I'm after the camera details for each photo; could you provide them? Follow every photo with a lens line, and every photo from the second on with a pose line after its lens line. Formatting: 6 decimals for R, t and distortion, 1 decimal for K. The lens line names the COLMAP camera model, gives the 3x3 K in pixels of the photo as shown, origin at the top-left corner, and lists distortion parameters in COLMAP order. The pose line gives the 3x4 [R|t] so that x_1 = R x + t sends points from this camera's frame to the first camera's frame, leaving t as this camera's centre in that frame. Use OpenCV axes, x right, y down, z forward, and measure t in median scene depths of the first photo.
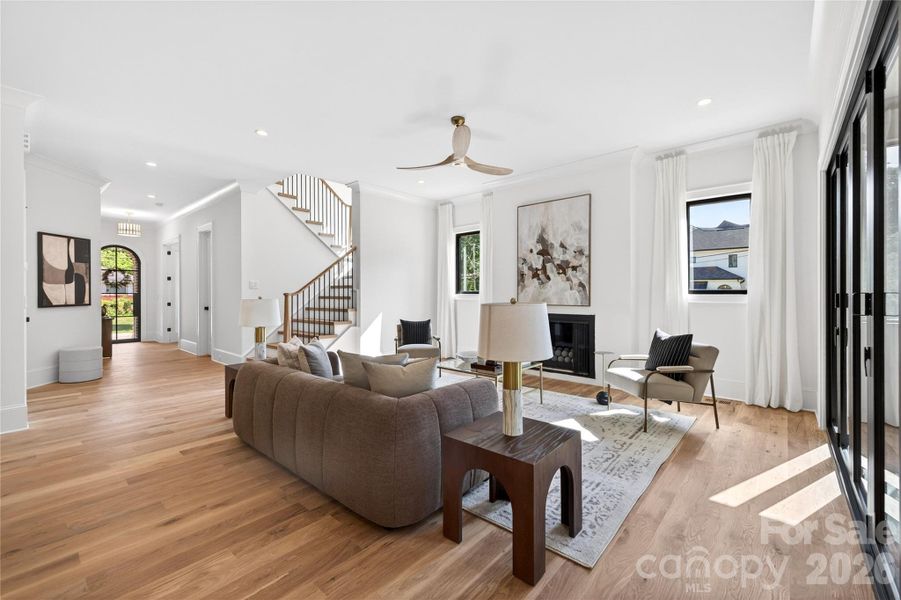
lens RADIAL K [[376.0, 0, 449.4], [0, 376.0, 298.5], [0, 0, 1]] dist [0.001727, -0.000008]
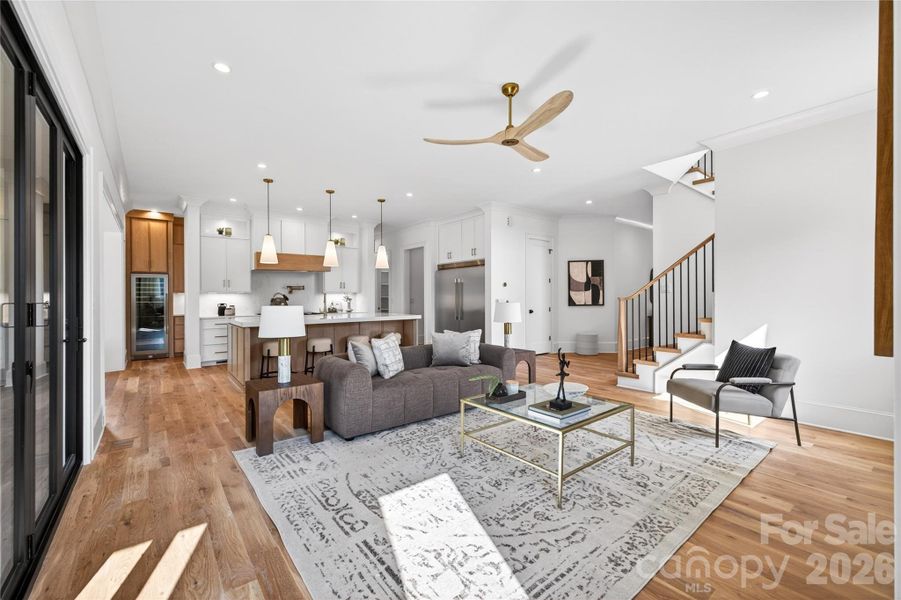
lens RADIAL K [[379.9, 0, 450.7], [0, 379.9, 295.4], [0, 0, 1]] dist [-0.002098, -0.000334]
pose [[-0.174032, -0.004088, -0.984732, 0.611650], [-0.008239, 0.999962, -0.002695, -0.012688], [0.984706, 0.007644, -0.174059, 0.718011]]
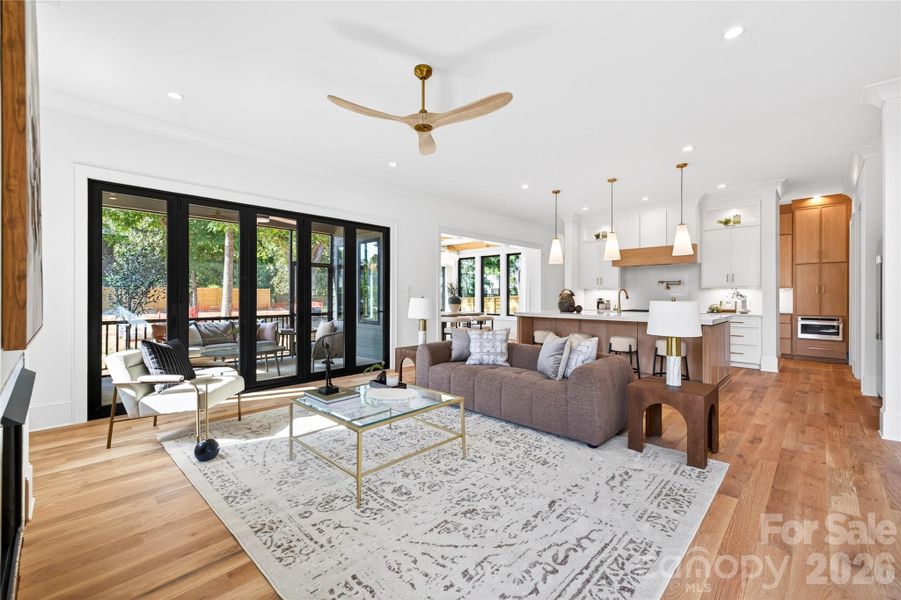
lens RADIAL K [[381.8, 0, 449.3], [0, 381.8, 294.3], [0, 0, 1]] dist [0.013513, -0.000604]
pose [[-0.998812, -0.001982, 0.048690, -0.055586], [-0.001267, 0.999891, 0.014716, -0.019166], [-0.048714, 0.014636, -0.998706, 1.273796]]
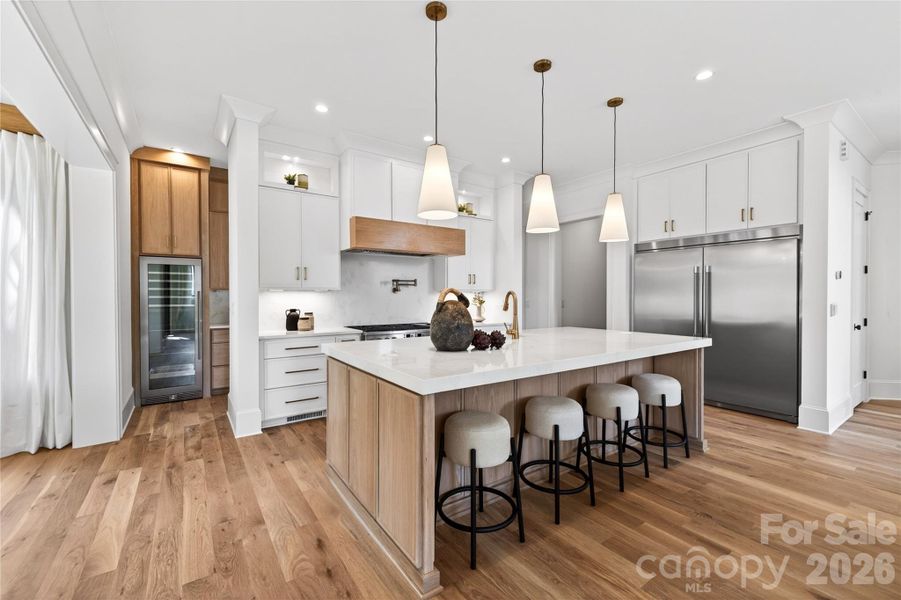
lens RADIAL K [[376.0, 0, 449.4], [0, 376.0, 298.5], [0, 0, 1]] dist [0.001727, -0.000008]
pose [[-0.236096, 0.003964, -0.971722, 0.074417], [-0.011017, 0.999916, 0.006756, -0.010697], [0.971667, 0.012301, -0.236033, 0.156018]]
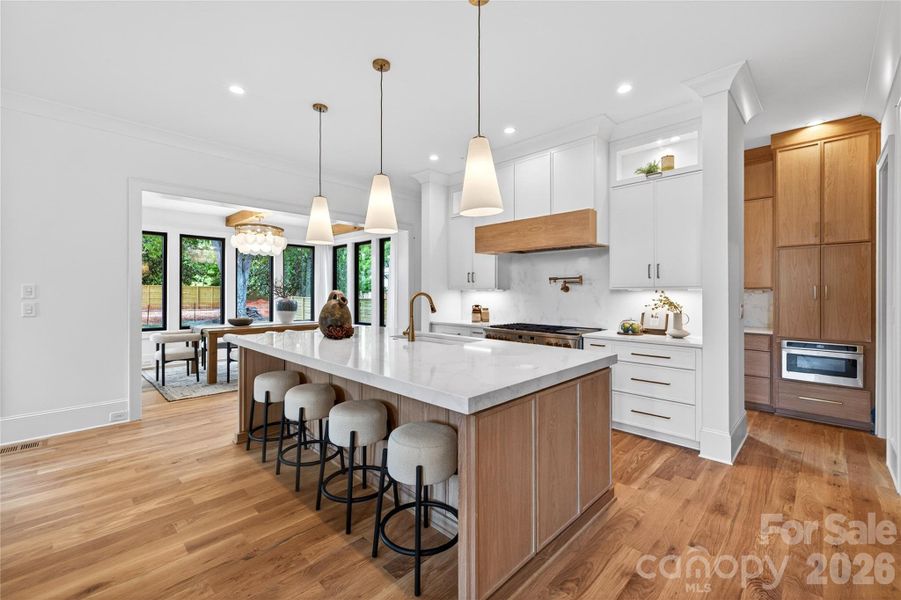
lens RADIAL K [[384.9, 0, 445.1], [0, 384.9, 290.4], [0, 0, 1]] dist [0.010819, 0.000065]
pose [[-0.998355, -0.003197, 0.057241, -0.582445], [-0.002639, 0.999948, 0.009829, -0.027355], [-0.057270, 0.009662, -0.998312, 0.675500]]
